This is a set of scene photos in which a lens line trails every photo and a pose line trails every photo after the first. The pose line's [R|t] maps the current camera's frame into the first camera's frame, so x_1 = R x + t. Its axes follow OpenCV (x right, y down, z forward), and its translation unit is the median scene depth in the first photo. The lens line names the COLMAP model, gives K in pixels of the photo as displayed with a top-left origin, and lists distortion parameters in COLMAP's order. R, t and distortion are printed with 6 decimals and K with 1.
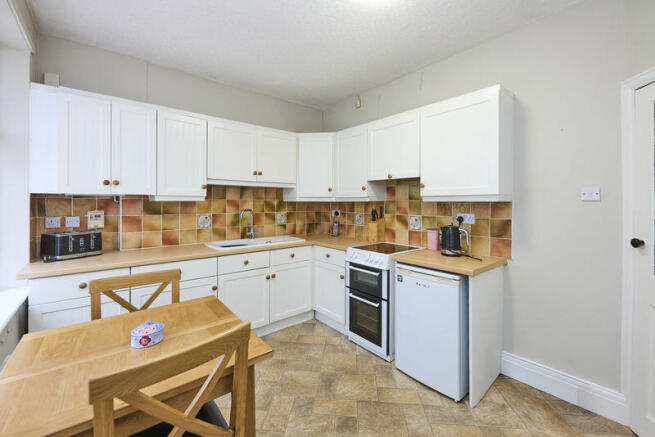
lens RADIAL K [[265.3, 0, 345.6], [0, 265.3, 203.3], [0, 0, 1]] dist [0.002307, -0.000590]
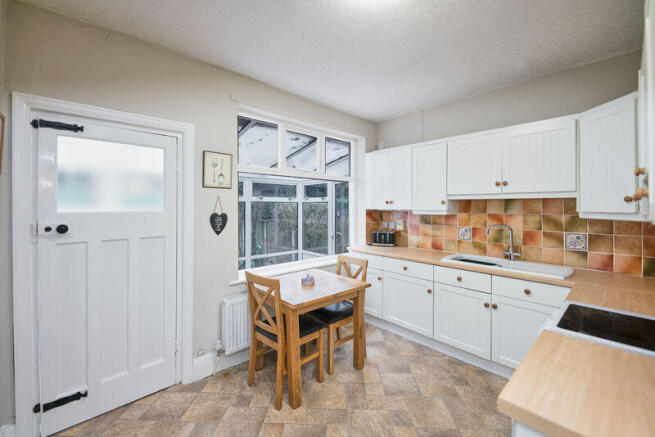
lens RADIAL K [[265.3, 0, 319.5], [0, 265.3, 207.3], [0, 0, 1]] dist [0.002307, -0.000590]
pose [[0.029042, -0.001081, -0.999578, 0.504303], [-0.011145, 0.999937, -0.001405, -0.028691], [0.999516, 0.011181, 0.029028, 0.383328]]
